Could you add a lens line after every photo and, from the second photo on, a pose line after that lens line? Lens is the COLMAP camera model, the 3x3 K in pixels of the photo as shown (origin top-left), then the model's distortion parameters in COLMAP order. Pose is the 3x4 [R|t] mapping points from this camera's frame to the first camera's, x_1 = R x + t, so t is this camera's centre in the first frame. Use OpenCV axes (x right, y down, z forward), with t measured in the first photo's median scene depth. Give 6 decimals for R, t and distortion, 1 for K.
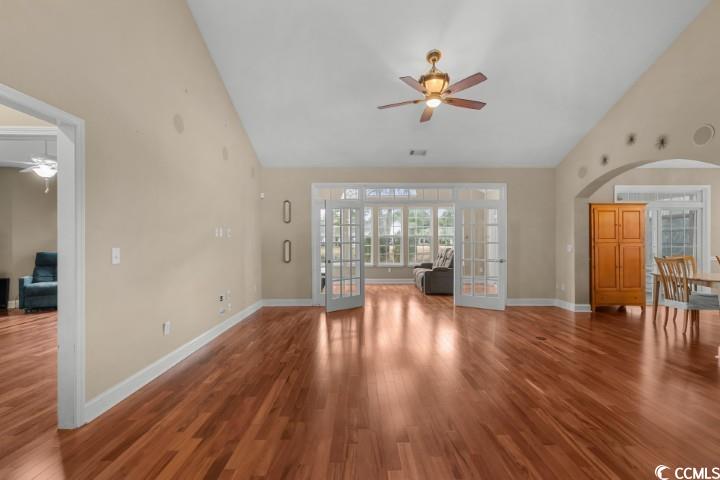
lens RADIAL K [[329.0, 0, 353.4], [0, 329.0, 242.8], [0, 0, 1]] dist [0.009487, -0.001042]
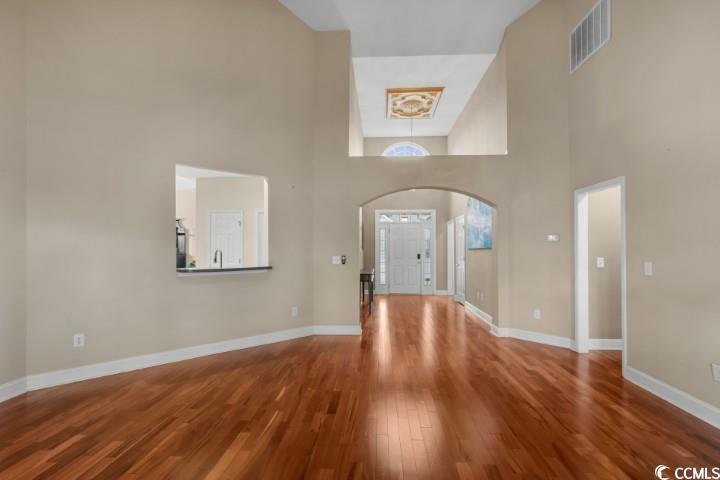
lens RADIAL K [[351.8, 0, 362.4], [0, 351.8, 243.6], [0, 0, 1]] dist [0.001794, -0.000050]
pose [[-0.999464, 0.000994, 0.032723, 0.123256], [0.000621, 0.999935, -0.011402, -0.014625], [-0.032732, -0.011376, -0.999399, 1.031013]]
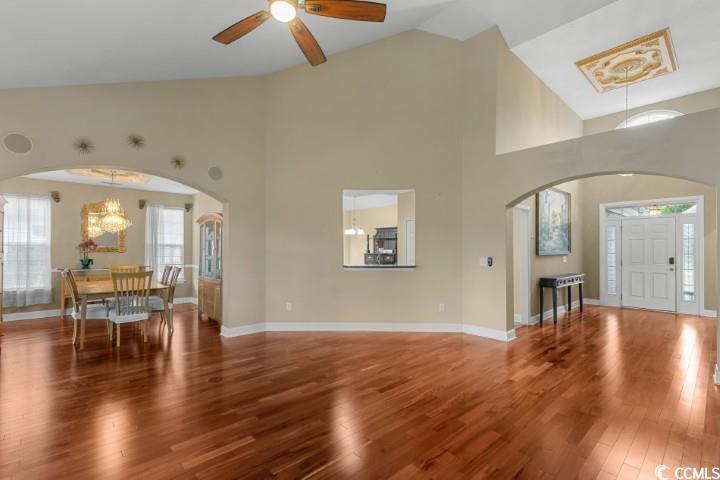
lens RADIAL K [[329.0, 0, 367.3], [0, 329.0, 247.1], [0, 0, 1]] dist [0.009487, -0.001042]
pose [[-0.698586, 0.003964, 0.715515, -0.183409], [0.000710, 0.999988, -0.004846, -0.017177], [-0.715526, -0.002877, -0.698580, 0.933137]]
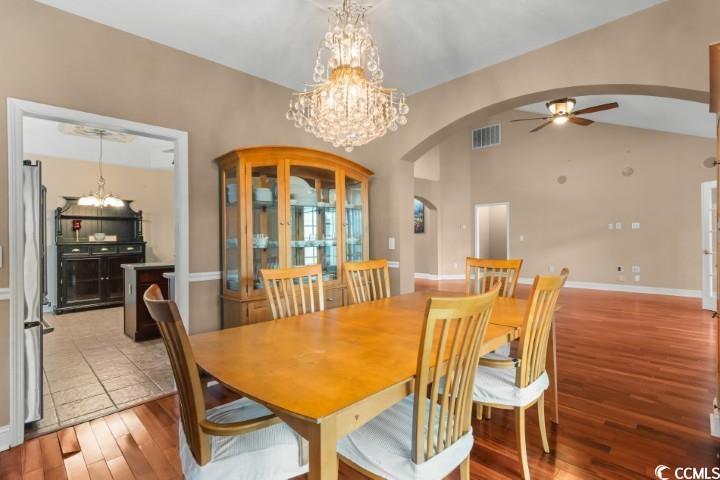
lens RADIAL K [[343.8, 0, 358.6], [0, 343.8, 239.0], [0, 0, 1]] dist [-0.002784, 0.000614]
pose [[-0.703692, 0.008400, -0.710456, 1.218783], [0.010516, 0.999944, 0.001406, 0.013477], [0.710427, -0.006482, -0.703741, 0.990357]]
